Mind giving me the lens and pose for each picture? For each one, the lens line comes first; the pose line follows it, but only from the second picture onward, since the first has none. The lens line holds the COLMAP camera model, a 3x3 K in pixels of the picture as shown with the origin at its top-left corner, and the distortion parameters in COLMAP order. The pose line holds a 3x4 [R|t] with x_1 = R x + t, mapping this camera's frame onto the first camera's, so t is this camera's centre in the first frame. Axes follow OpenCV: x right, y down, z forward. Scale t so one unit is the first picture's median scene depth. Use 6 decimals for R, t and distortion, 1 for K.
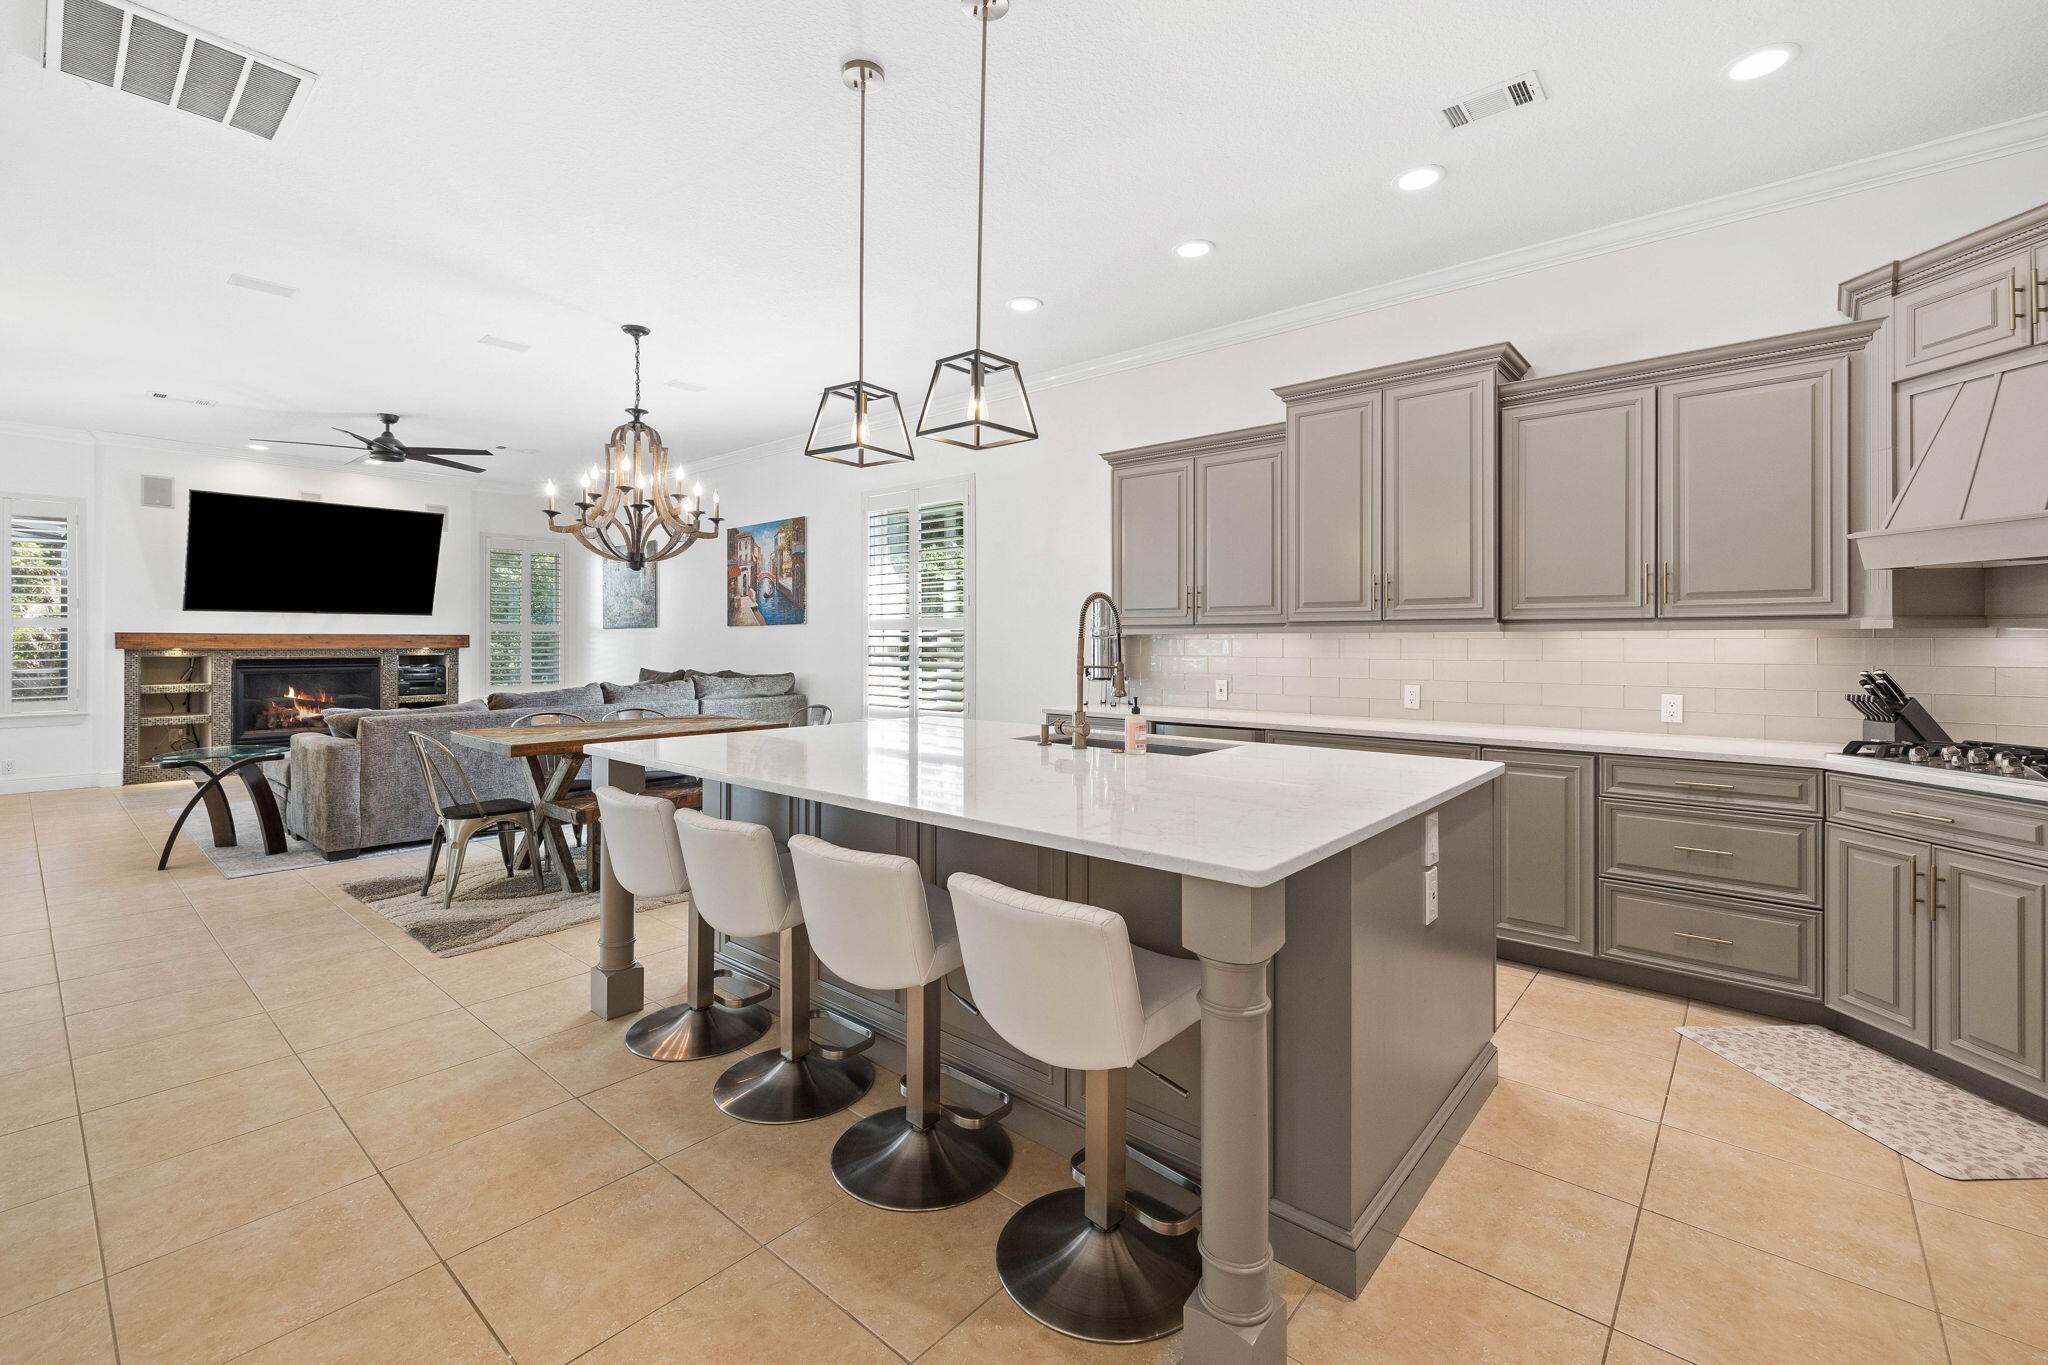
lens RADIAL K [[873.3, 0, 1009.6], [0, 873.3, 641.3], [0, 0, 1]] dist [0.001685, -0.000121]
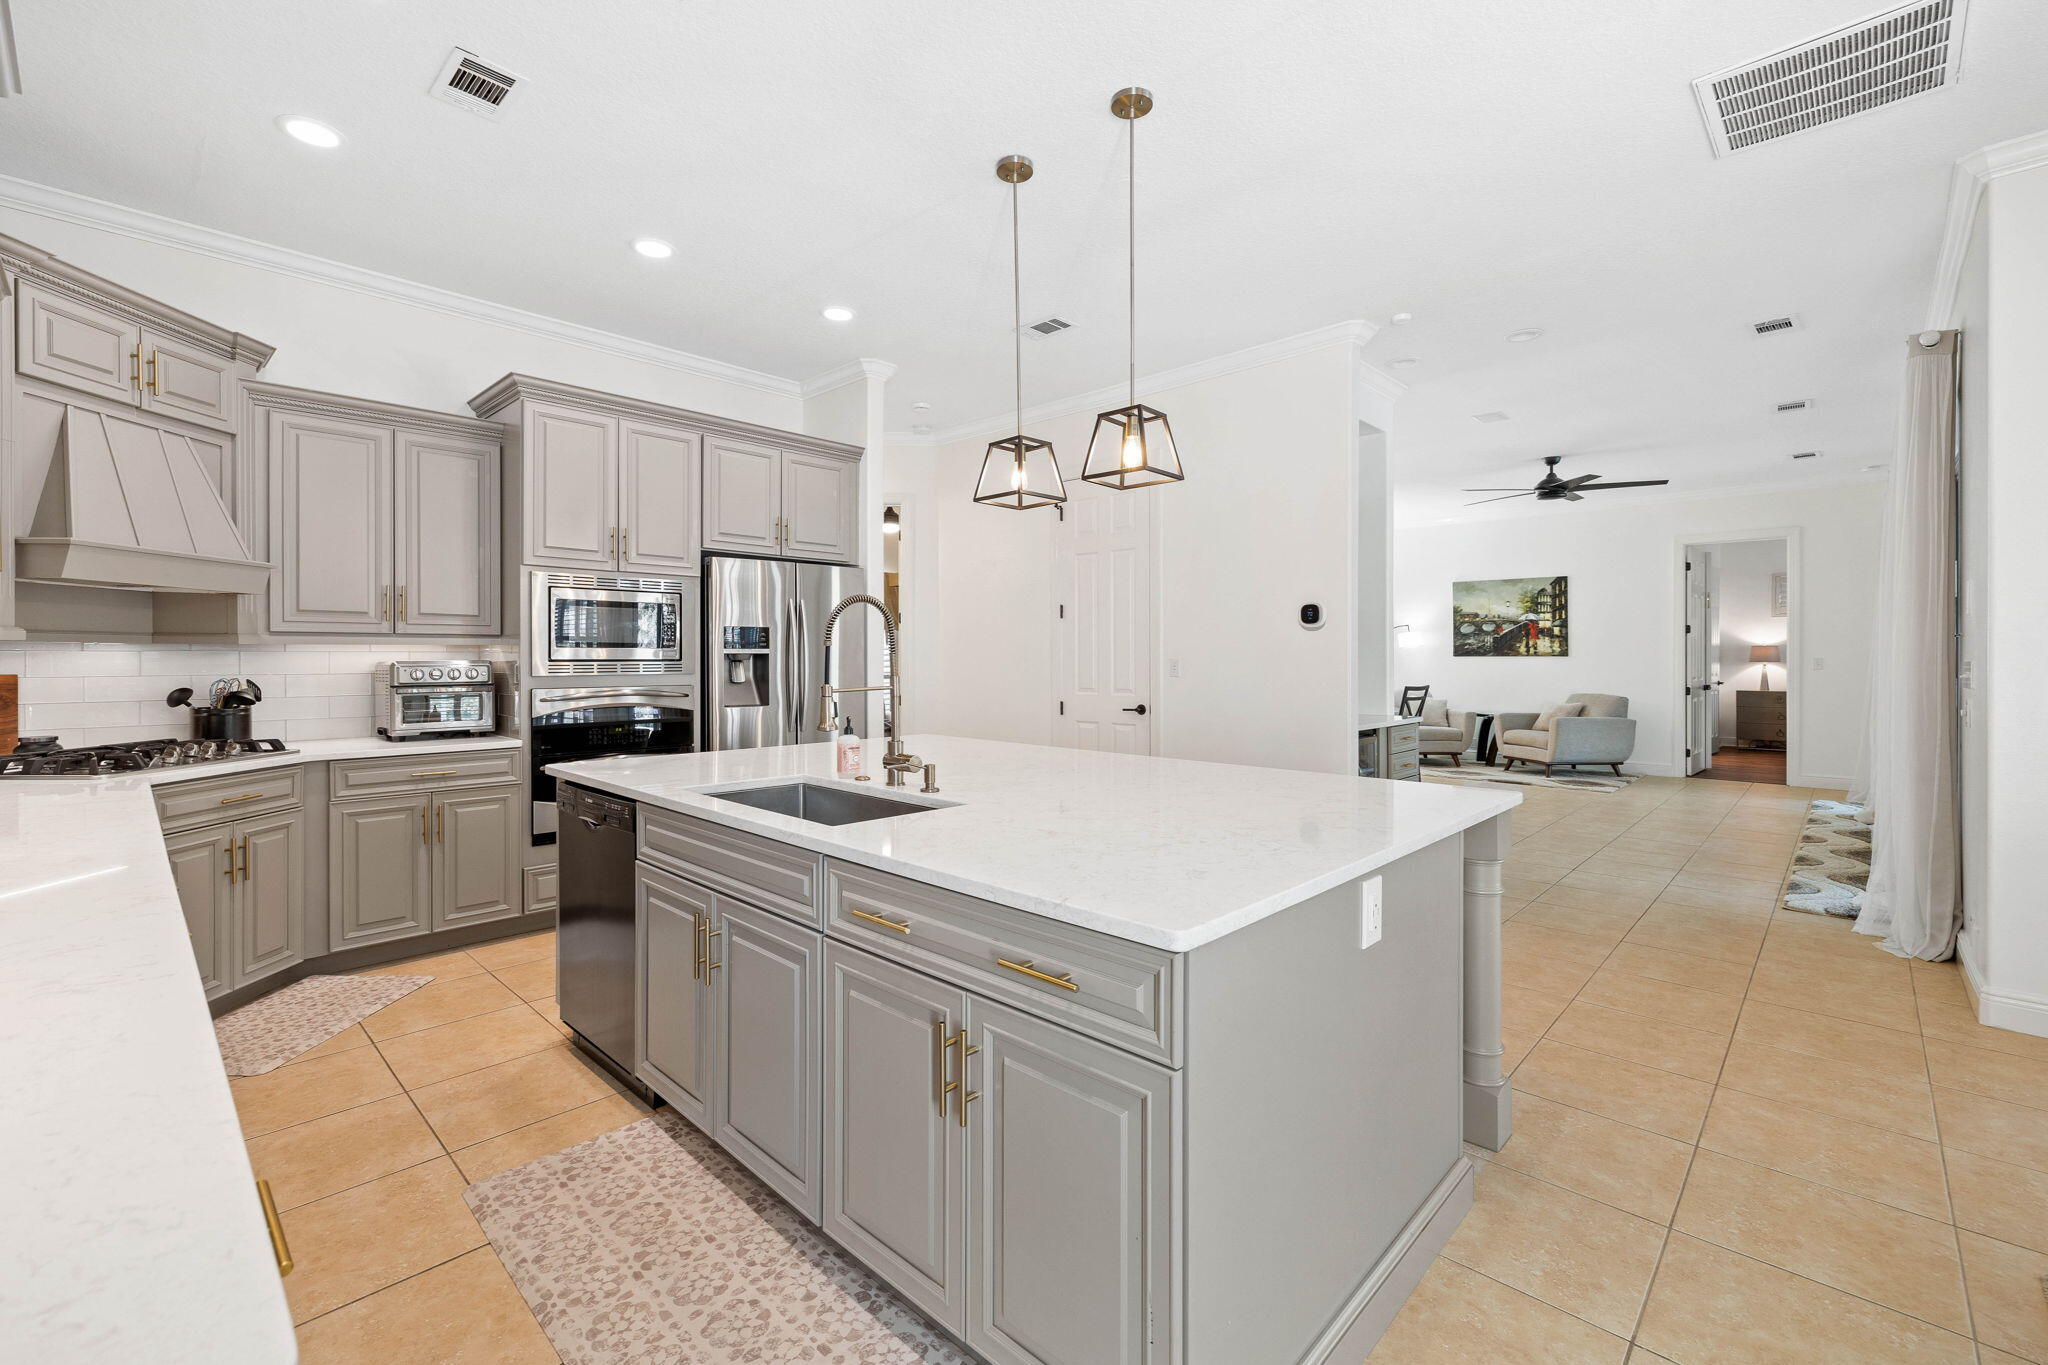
lens RADIAL K [[868.3, 0, 1006.2], [0, 868.3, 654.8], [0, 0, 1]] dist [-0.002880, -0.000418]
pose [[-0.998049, -0.005578, 0.062178, -0.033606], [-0.005713, 0.999982, -0.001991, -0.001514], [-0.062166, -0.002343, -0.998063, 0.774118]]
